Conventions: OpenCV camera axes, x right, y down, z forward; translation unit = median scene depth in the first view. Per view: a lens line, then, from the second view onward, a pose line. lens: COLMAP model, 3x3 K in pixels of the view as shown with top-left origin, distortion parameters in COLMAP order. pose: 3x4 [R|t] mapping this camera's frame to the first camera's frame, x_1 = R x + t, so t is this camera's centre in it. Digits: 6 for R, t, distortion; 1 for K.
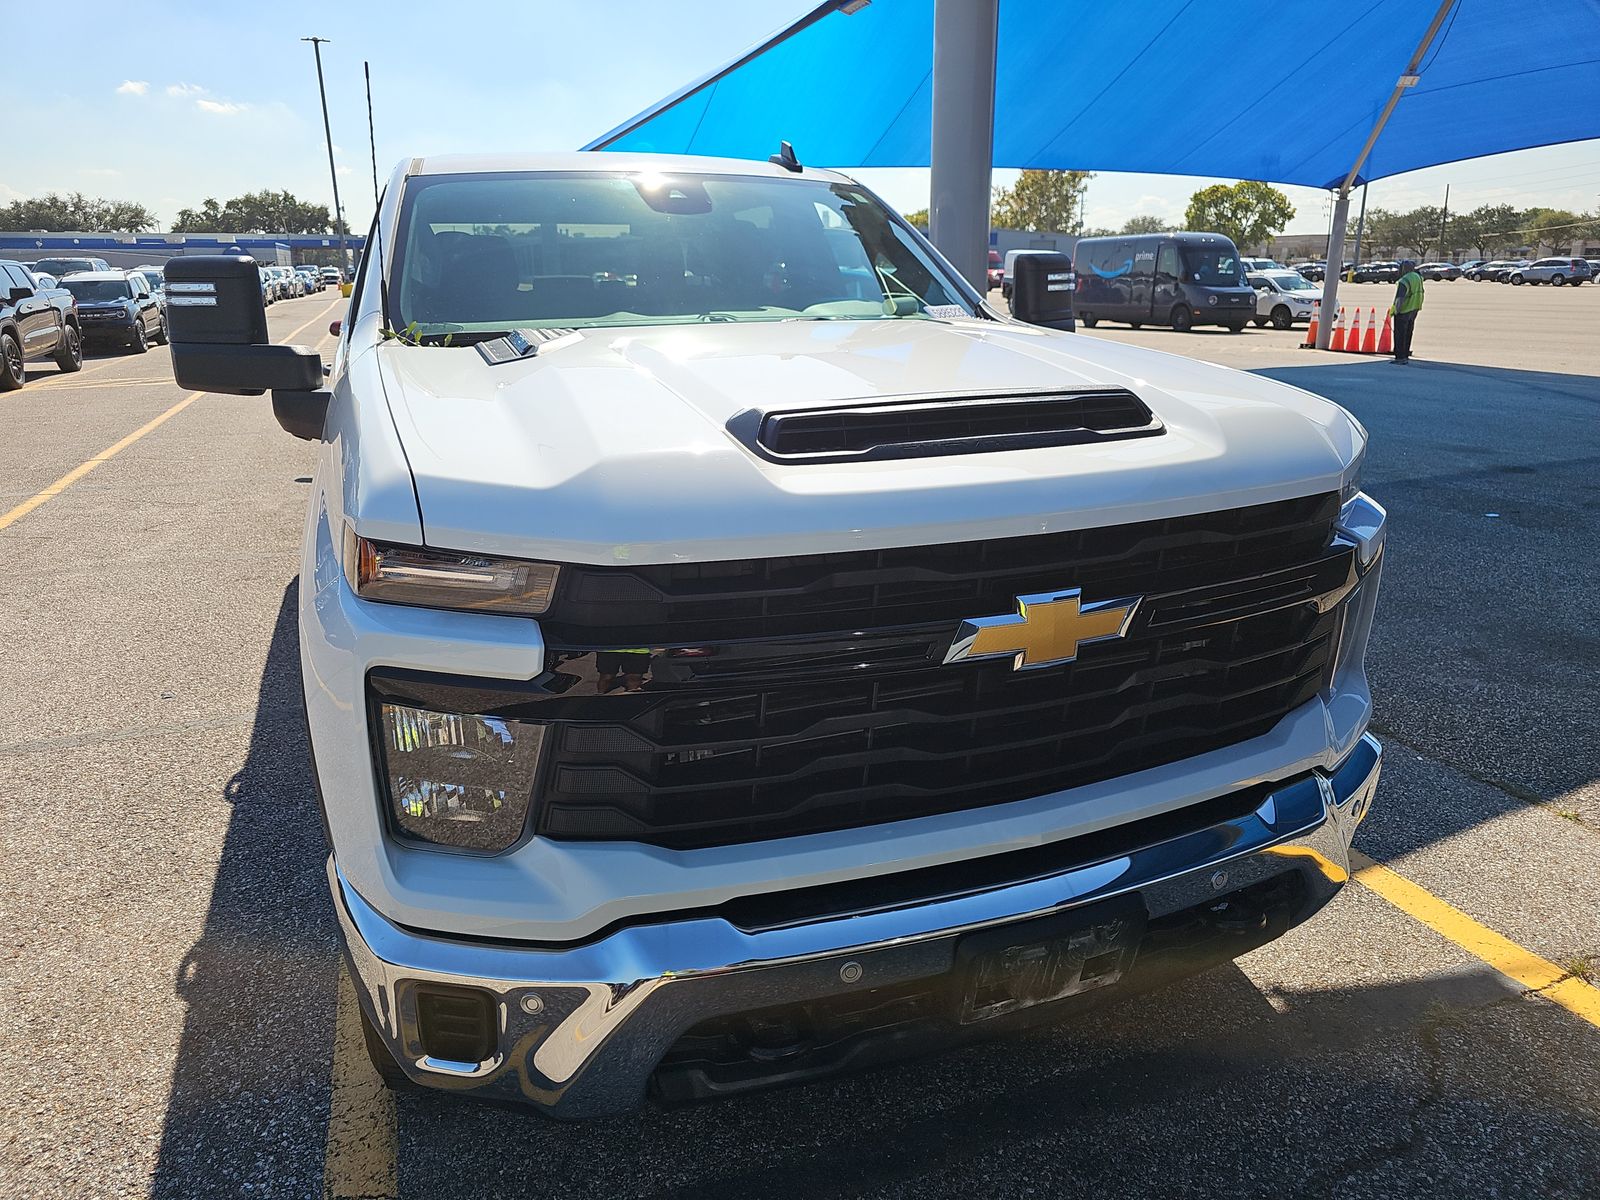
lens RADIAL K [[1071.1, 0, 798.3], [0, 1071.1, 599.5], [0, 0, 1]] dist [0.029052, -0.018625]
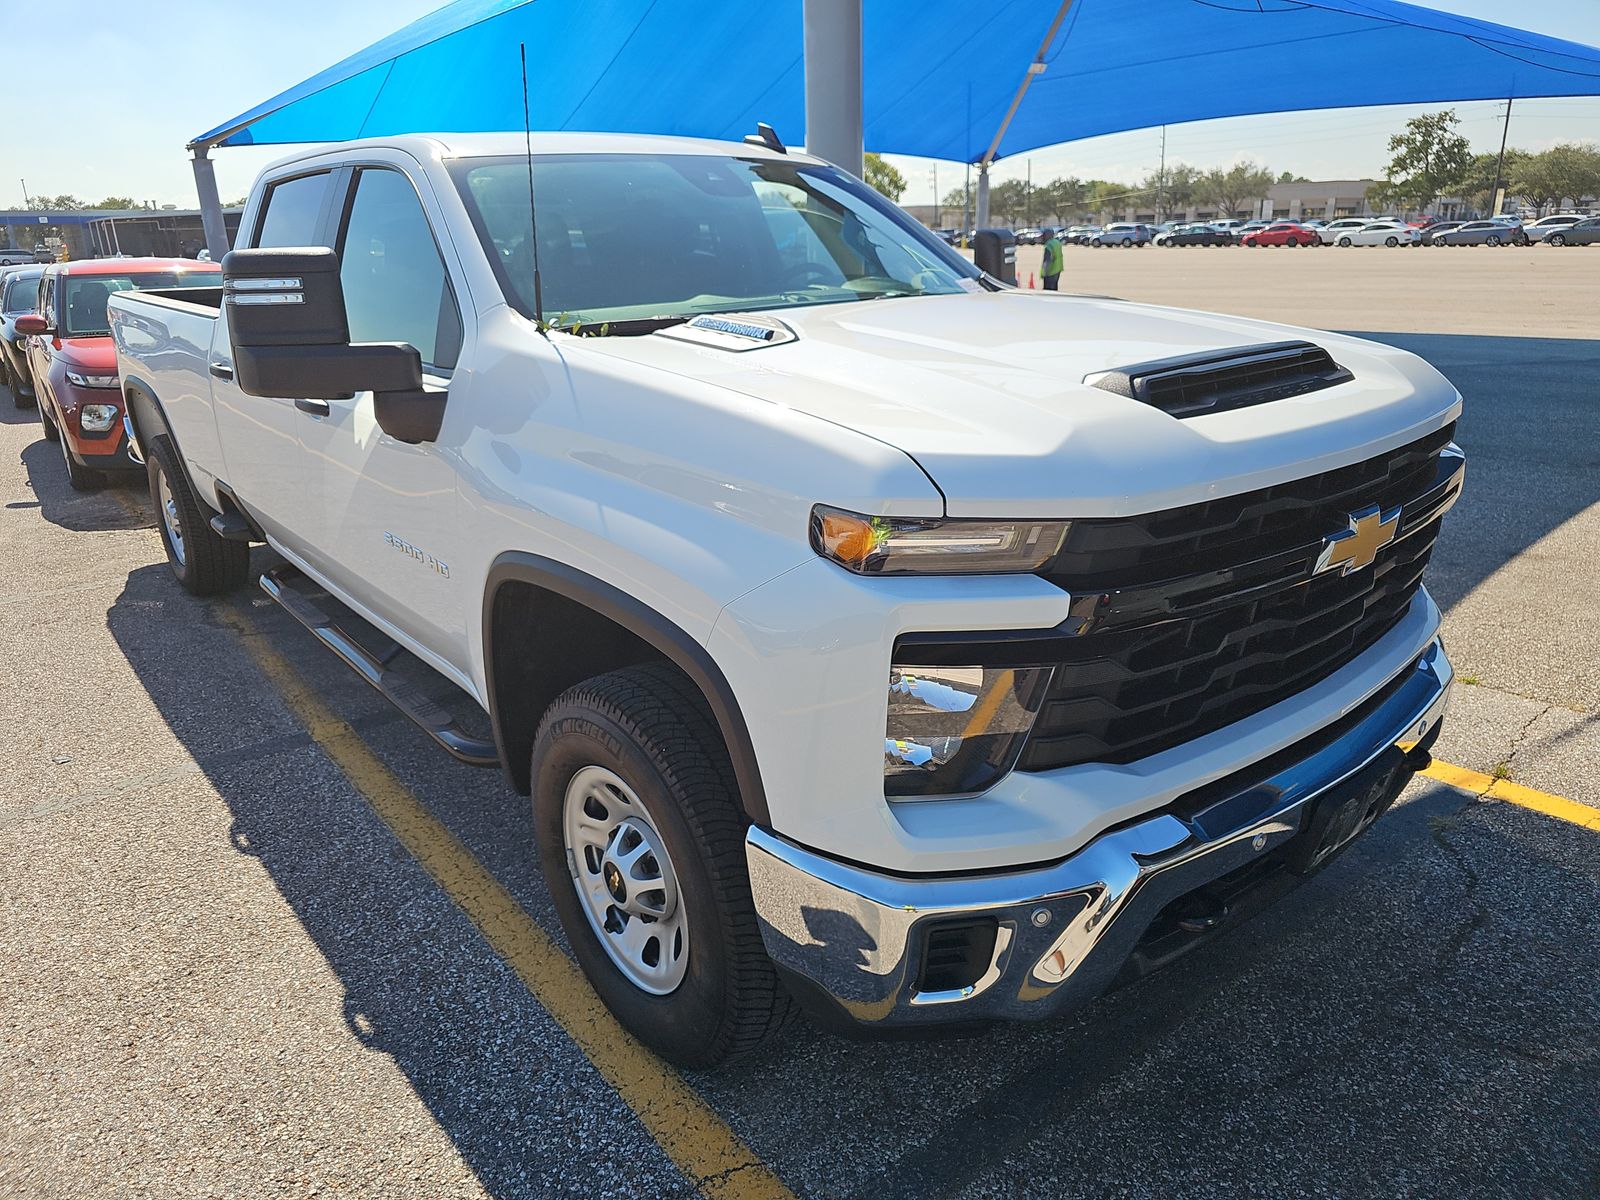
lens RADIAL K [[1071.1, 0, 787.4], [0, 1071.1, 596.2], [0, 0, 1]] dist [0.029052, -0.018625]
pose [[0.948242, -0.116746, 0.295308, -0.439504], [0.110580, 0.993157, 0.037555, -0.014967], [-0.297672, -0.002956, 0.954664, 0.008183]]
